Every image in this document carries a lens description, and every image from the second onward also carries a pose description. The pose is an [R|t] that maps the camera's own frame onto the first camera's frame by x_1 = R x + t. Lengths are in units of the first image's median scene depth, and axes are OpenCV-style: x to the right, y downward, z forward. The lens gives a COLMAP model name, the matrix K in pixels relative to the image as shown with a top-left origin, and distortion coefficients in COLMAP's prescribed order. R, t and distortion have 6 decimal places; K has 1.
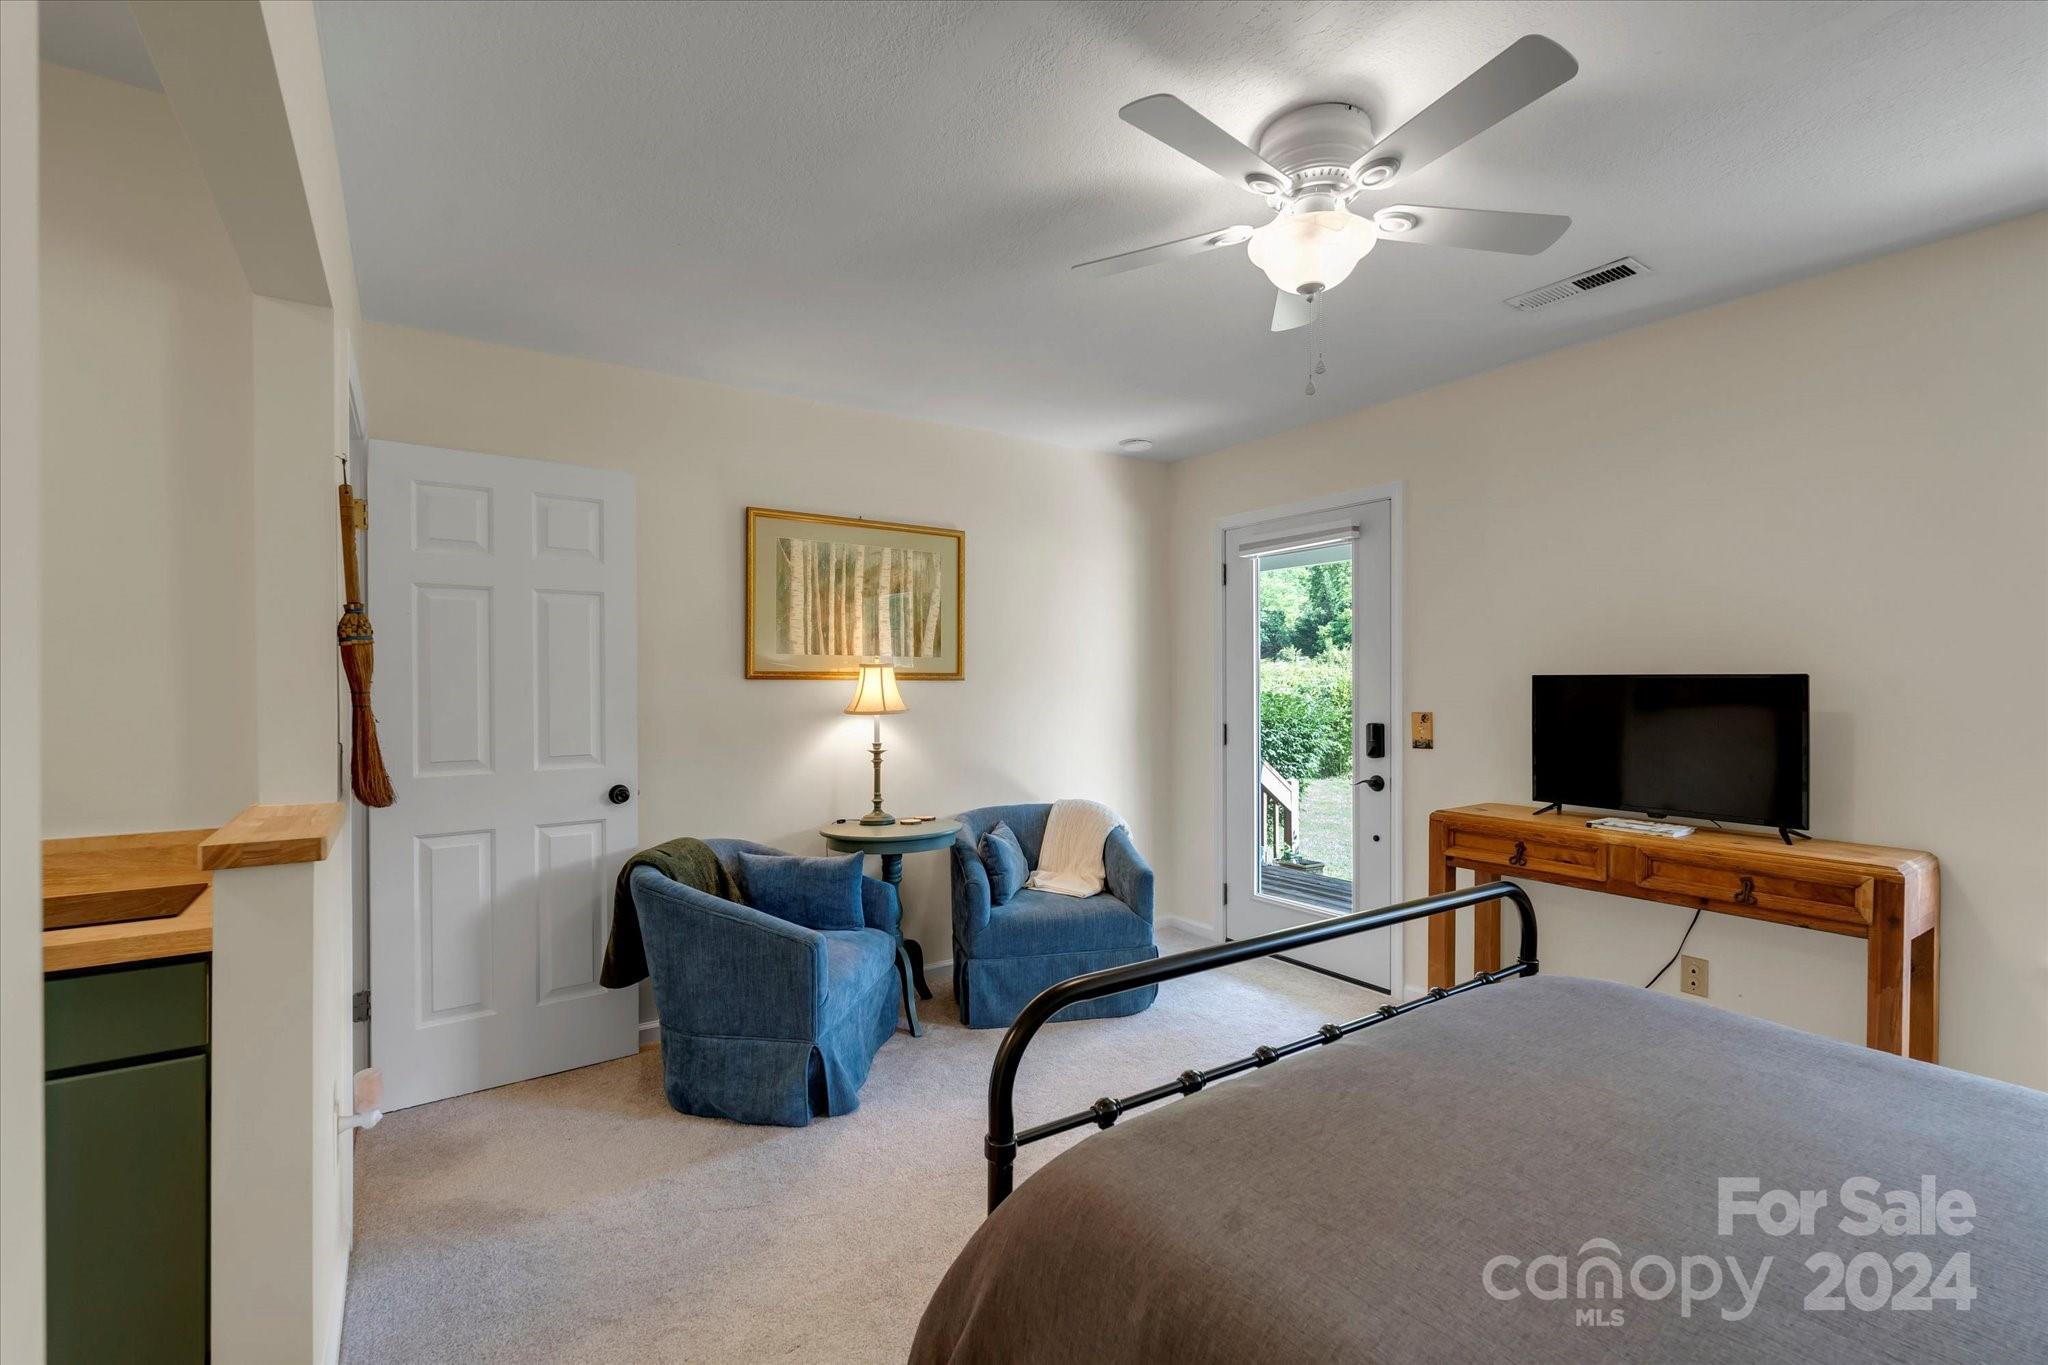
lens RADIAL K [[906.2, 0, 1034.2], [0, 906.2, 686.5], [0, 0, 1]] dist [-0.011200, 0.000605]
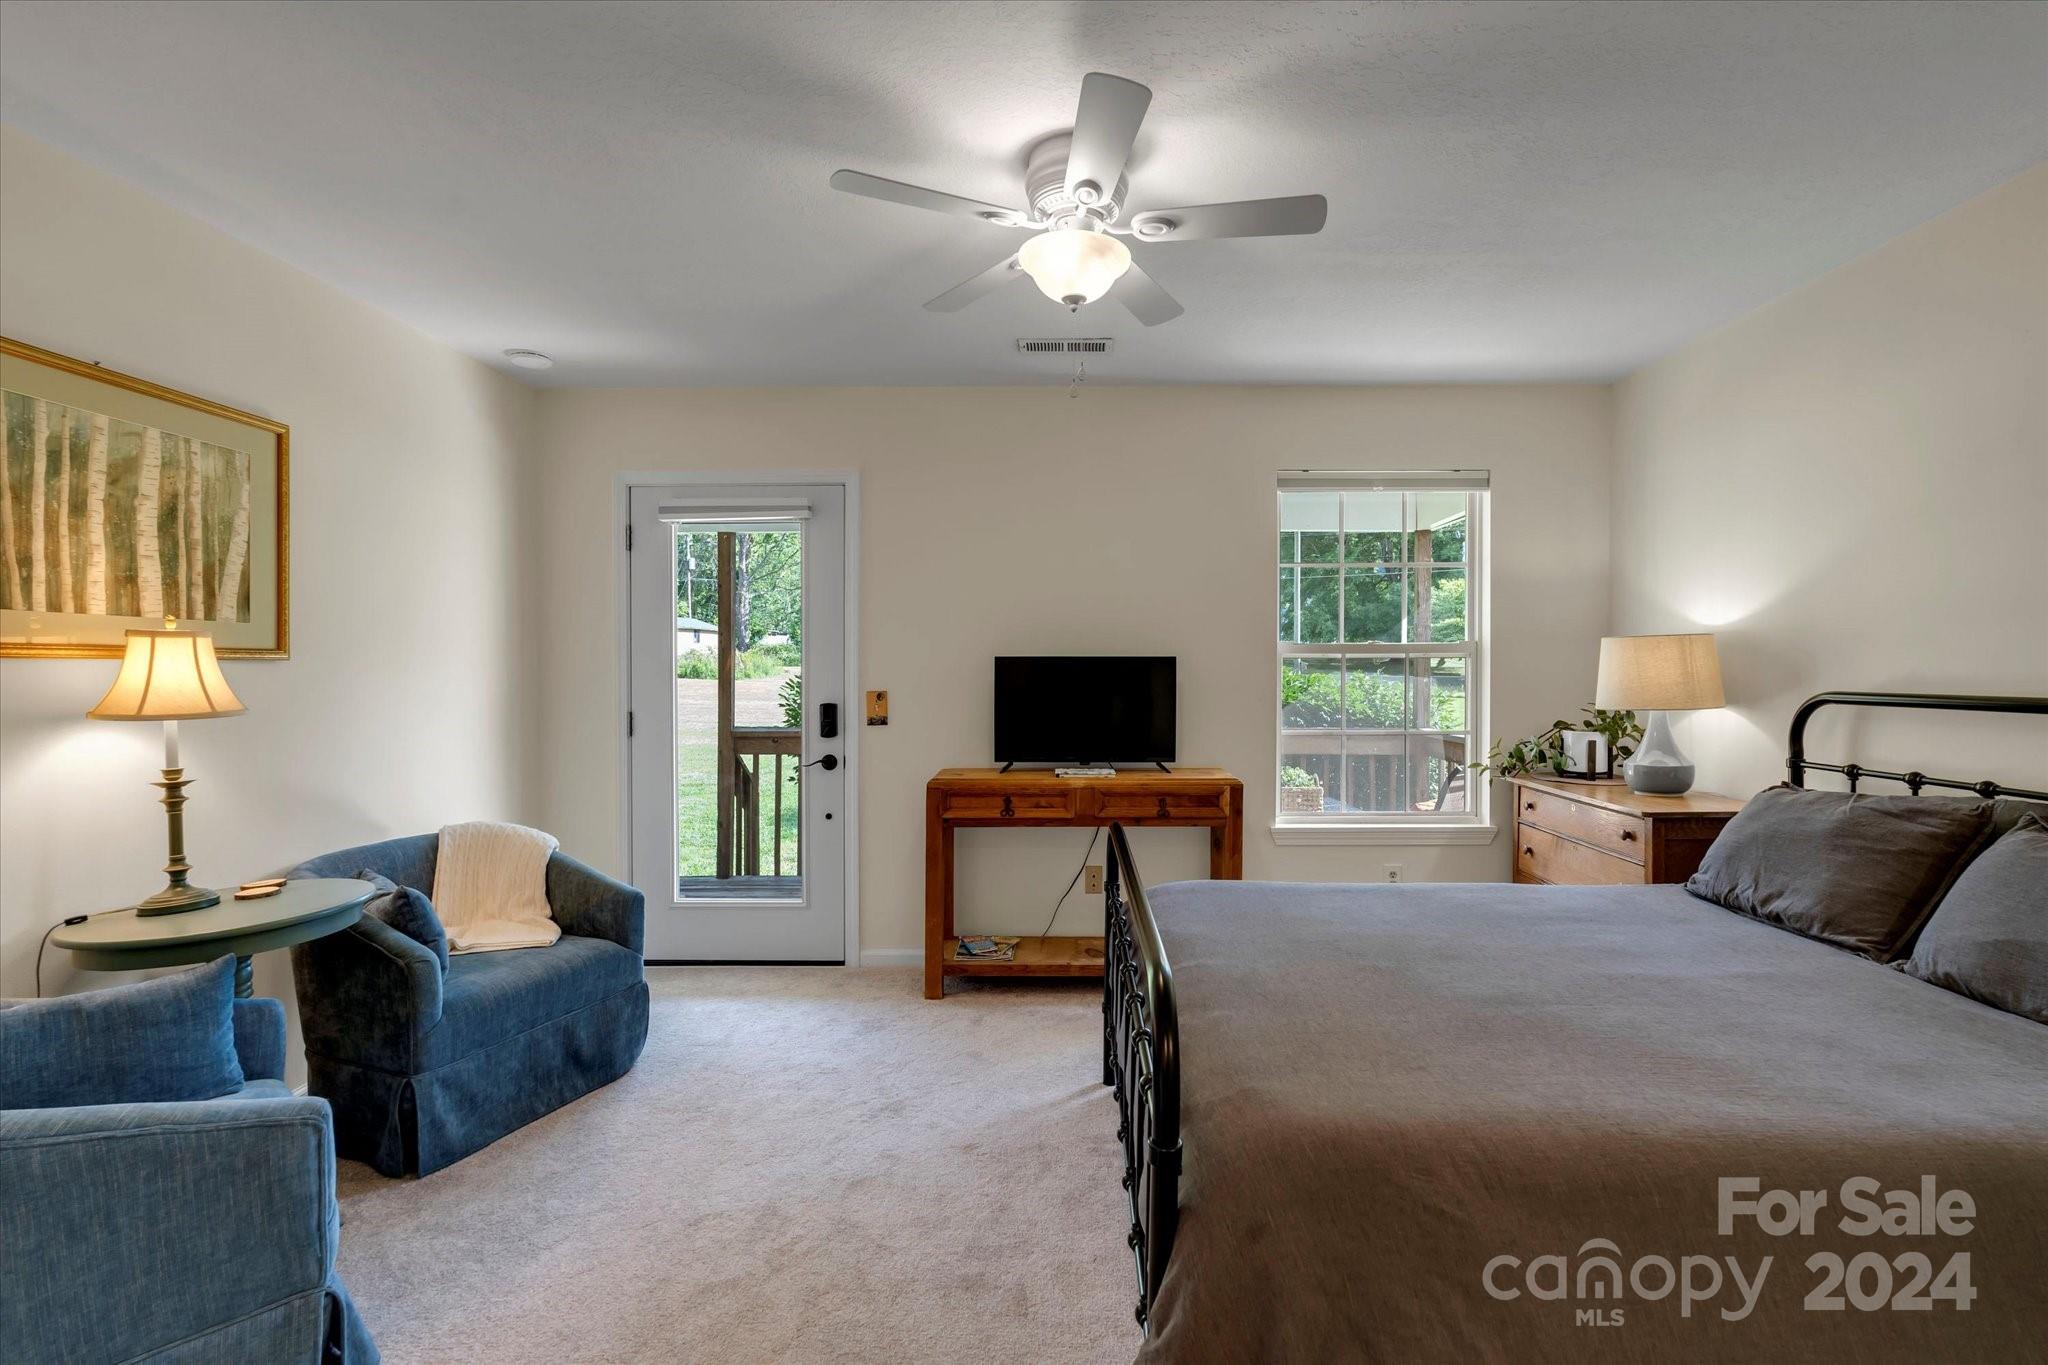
lens RADIAL K [[906.2, 0, 1081.3], [0, 906.2, 681.1], [0, 0, 1]] dist [-0.011200, 0.000605]
pose [[0.556917, -0.016445, 0.830405, -0.318183], [0.005491, 0.999855, 0.016118, 0.000763], [-0.830550, -0.004416, 0.556927, 0.202658]]
